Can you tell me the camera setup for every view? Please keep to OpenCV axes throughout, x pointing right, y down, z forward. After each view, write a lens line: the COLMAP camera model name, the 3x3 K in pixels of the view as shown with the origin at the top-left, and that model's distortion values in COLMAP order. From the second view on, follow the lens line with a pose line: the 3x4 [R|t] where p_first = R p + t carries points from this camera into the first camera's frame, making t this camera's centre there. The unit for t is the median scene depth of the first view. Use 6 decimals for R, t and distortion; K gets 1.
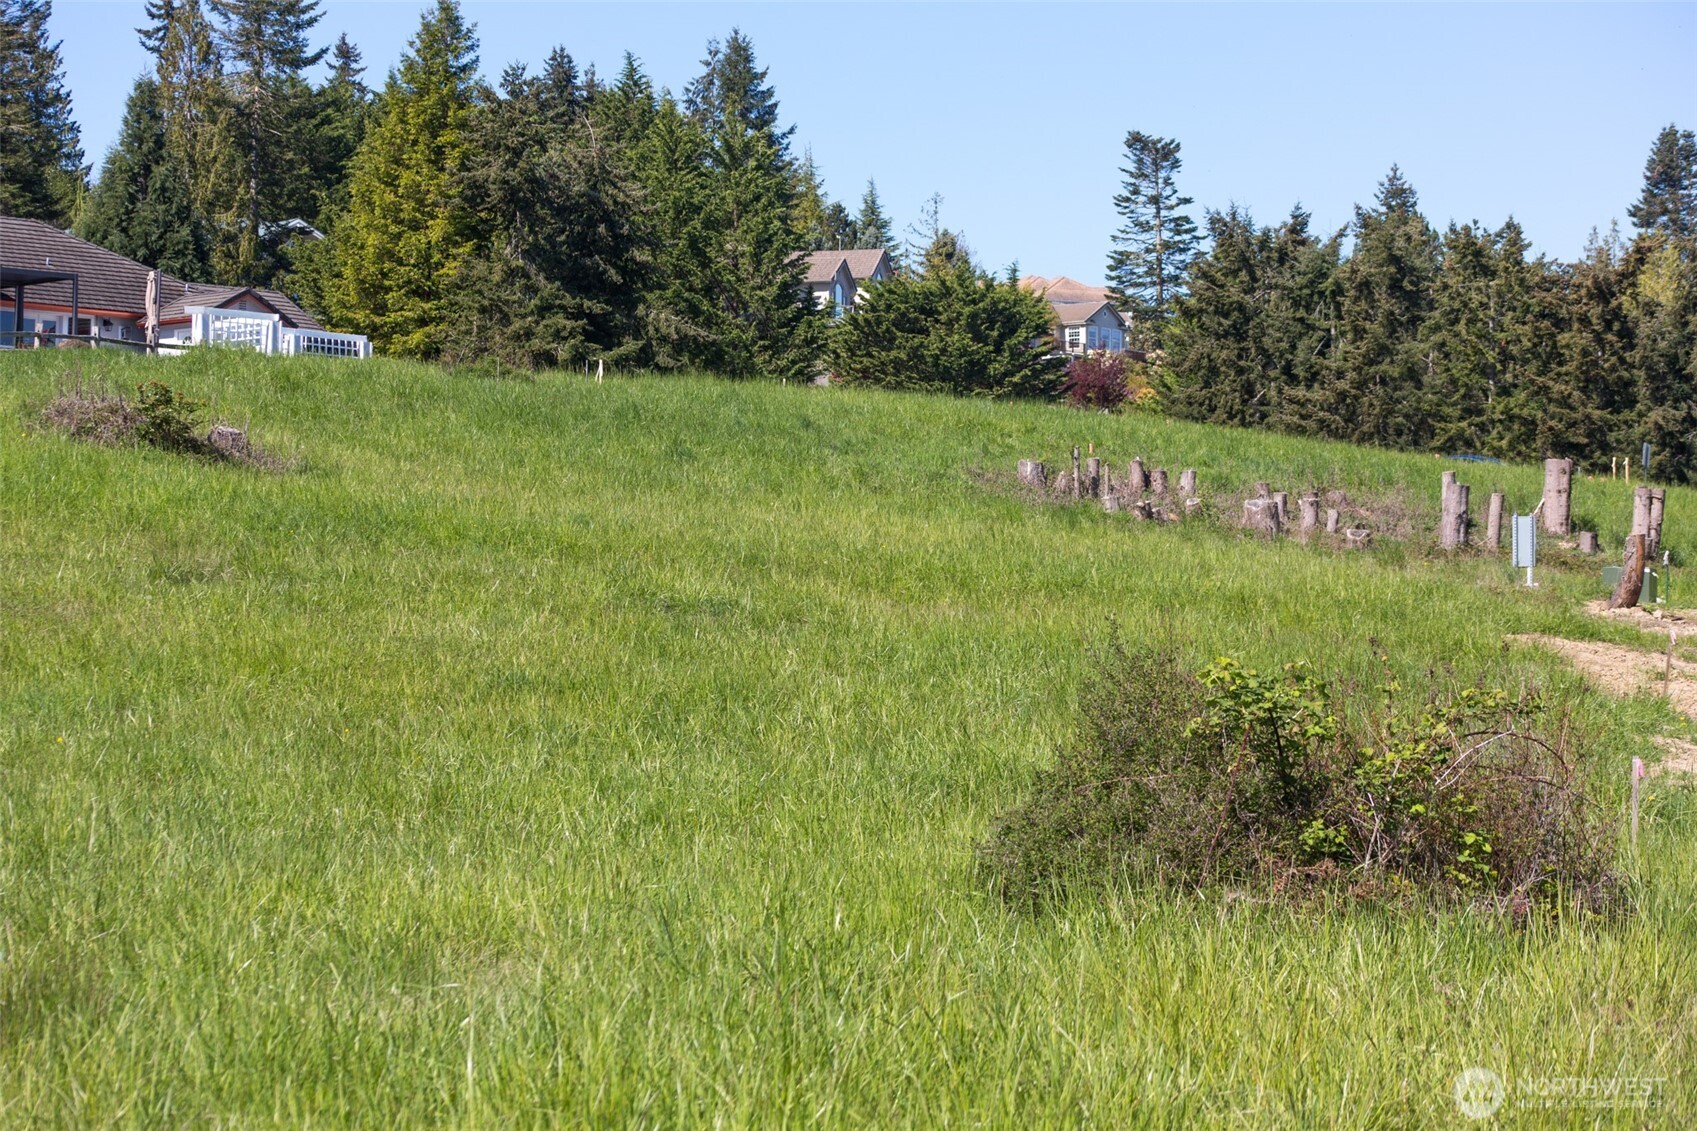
lens RADIAL K [[4126.6, 0, 849.1], [0, 4126.6, 558.5], [0, 0, 1]] dist [-0.305763, 0.000000]
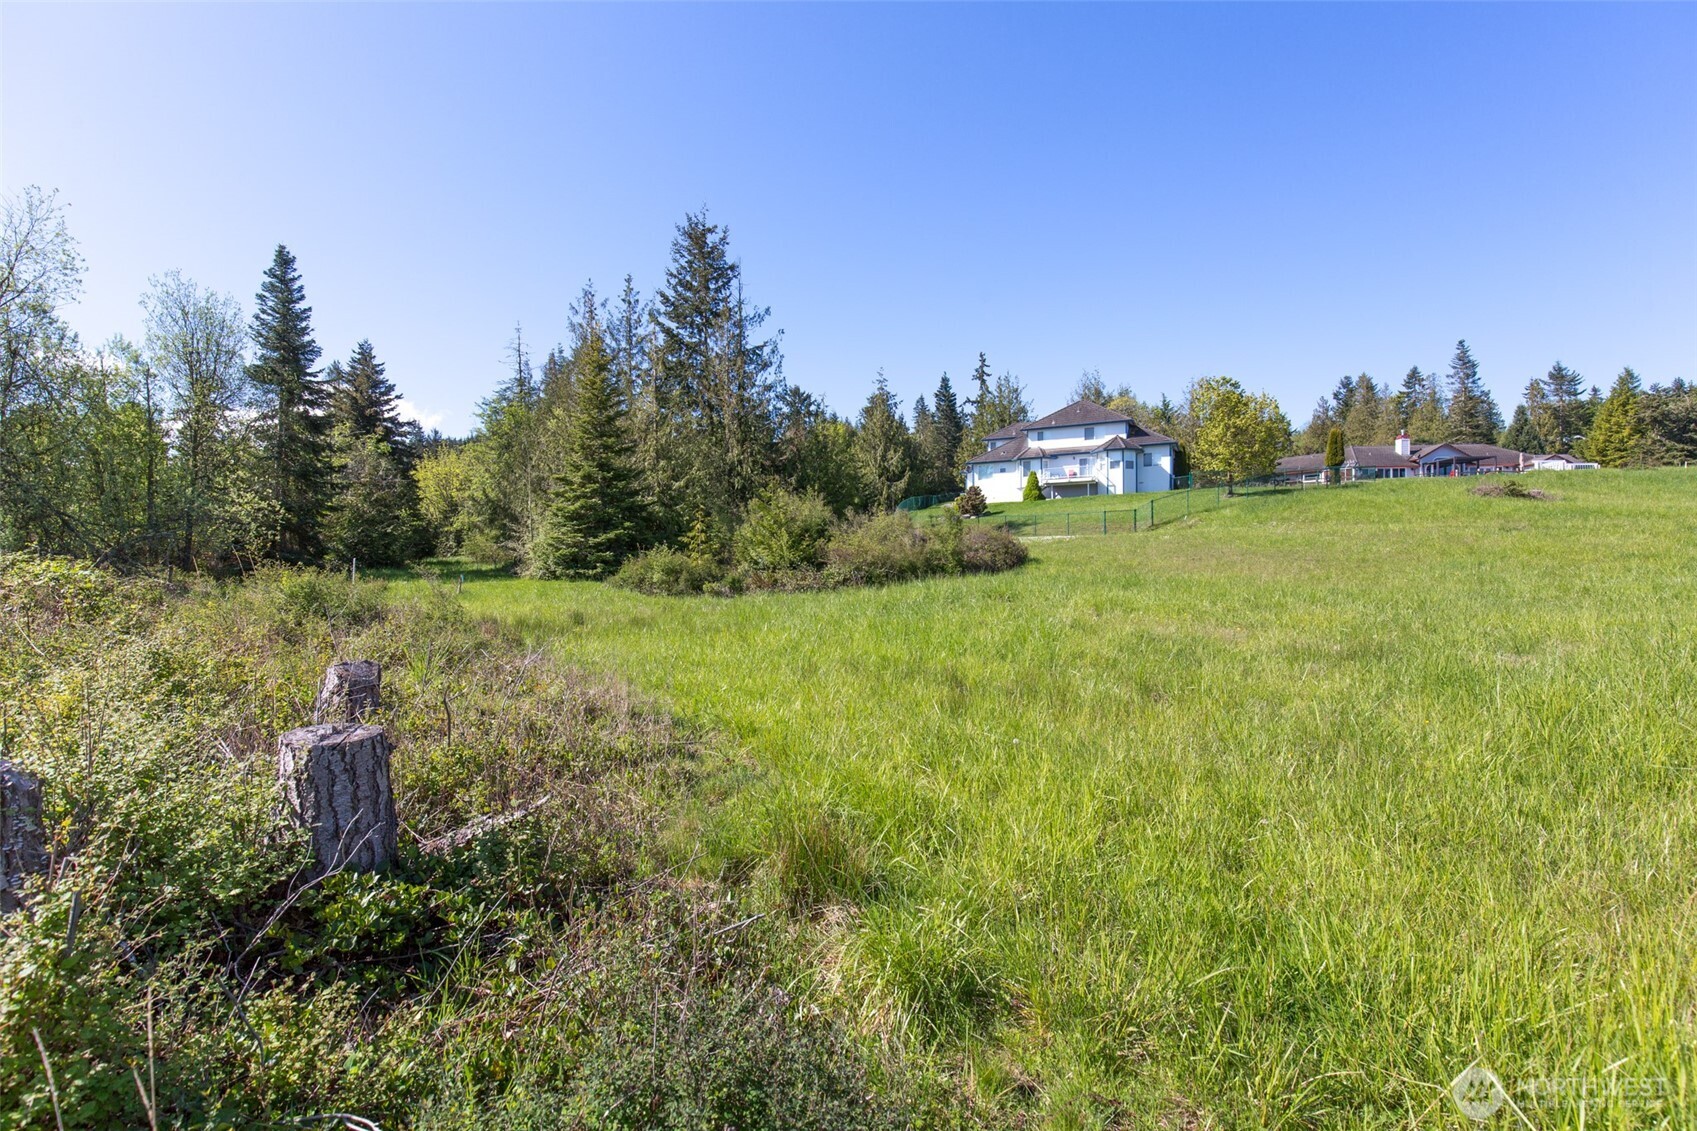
lens RADIAL K [[759.8, 0, 851.3], [0, 759.8, 569.7], [0, 0, 1]] dist [-0.002489, -0.000569]
pose [[0.617957, -0.009624, -0.786153, 0.003371], [0.041608, 0.998924, 0.020478, 0.000472], [0.785110, -0.045365, 0.617692, 0.023081]]
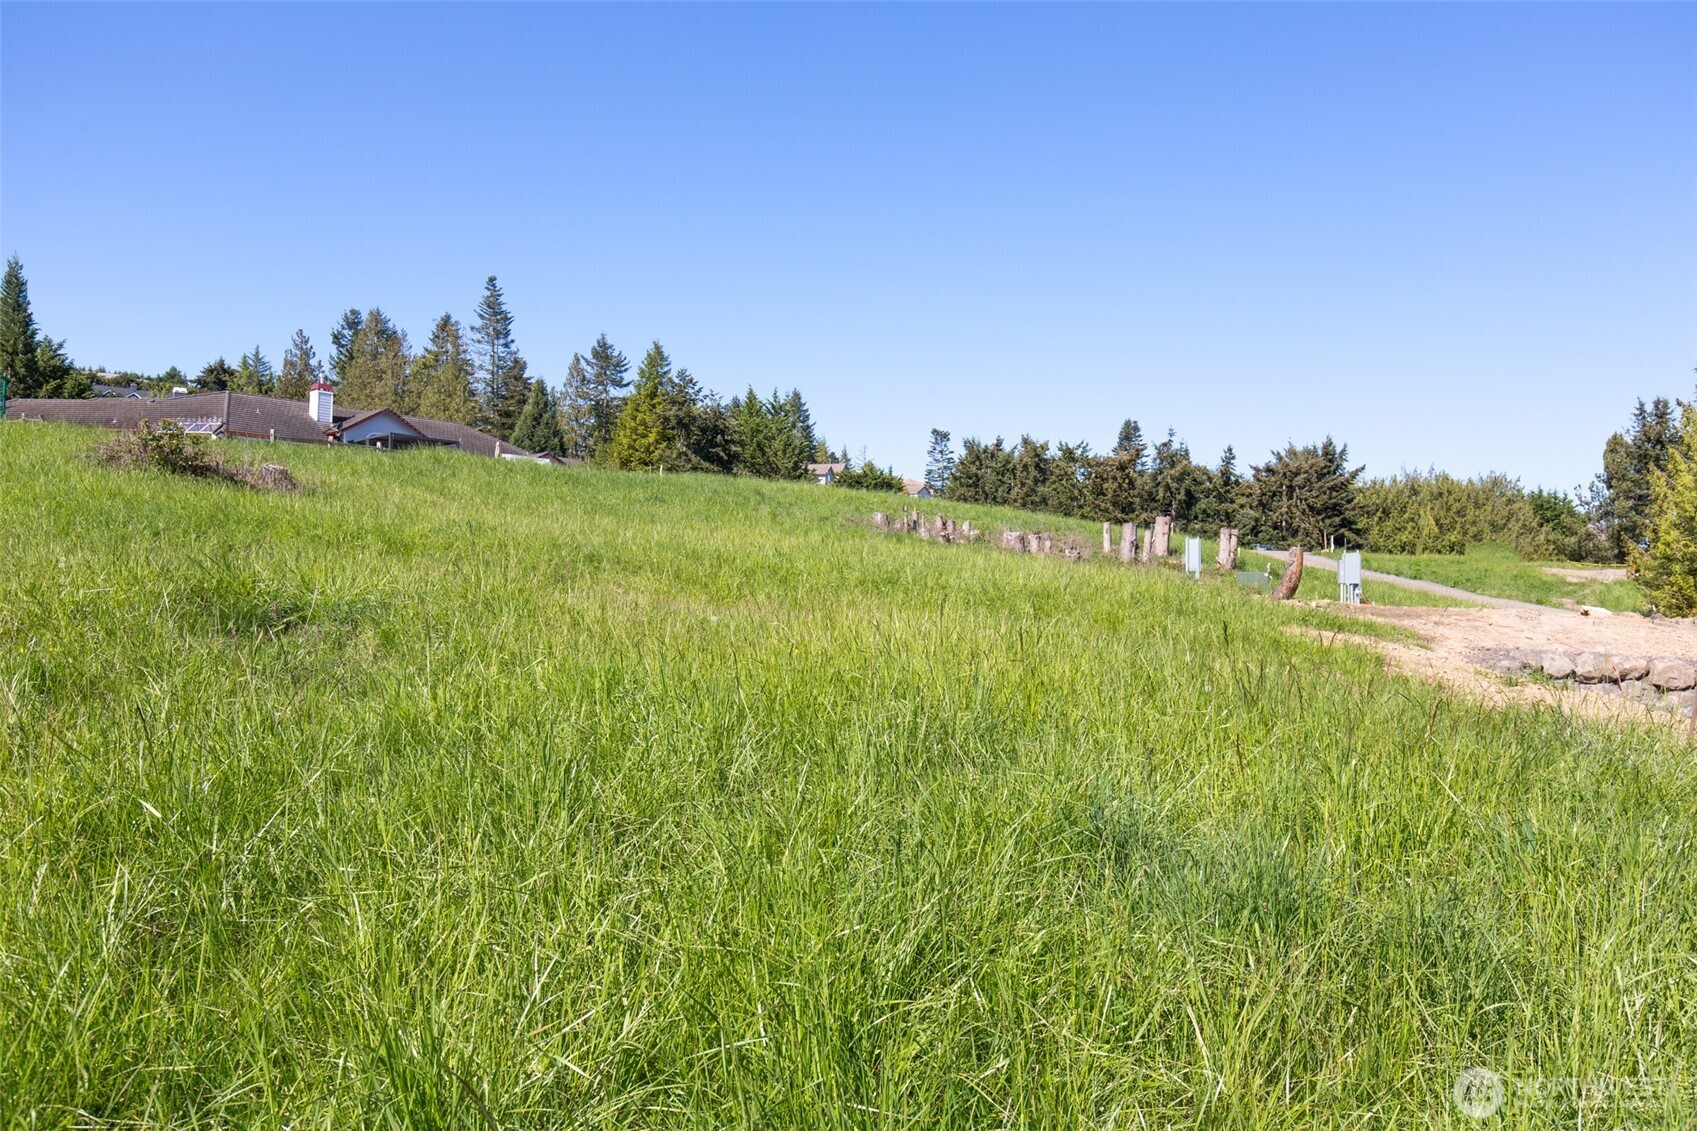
lens RADIAL K [[1268.1, 0, 846.5], [0, 1268.1, 569.4], [0, 0, 1]] dist [0.001976, 0.000253]
pose [[0.999996, 0.002617, 0.001030, 0.014437], [-0.002612, 0.999989, -0.003909, 0.001524], [-0.001040, 0.003907, 0.999992, 0.224495]]
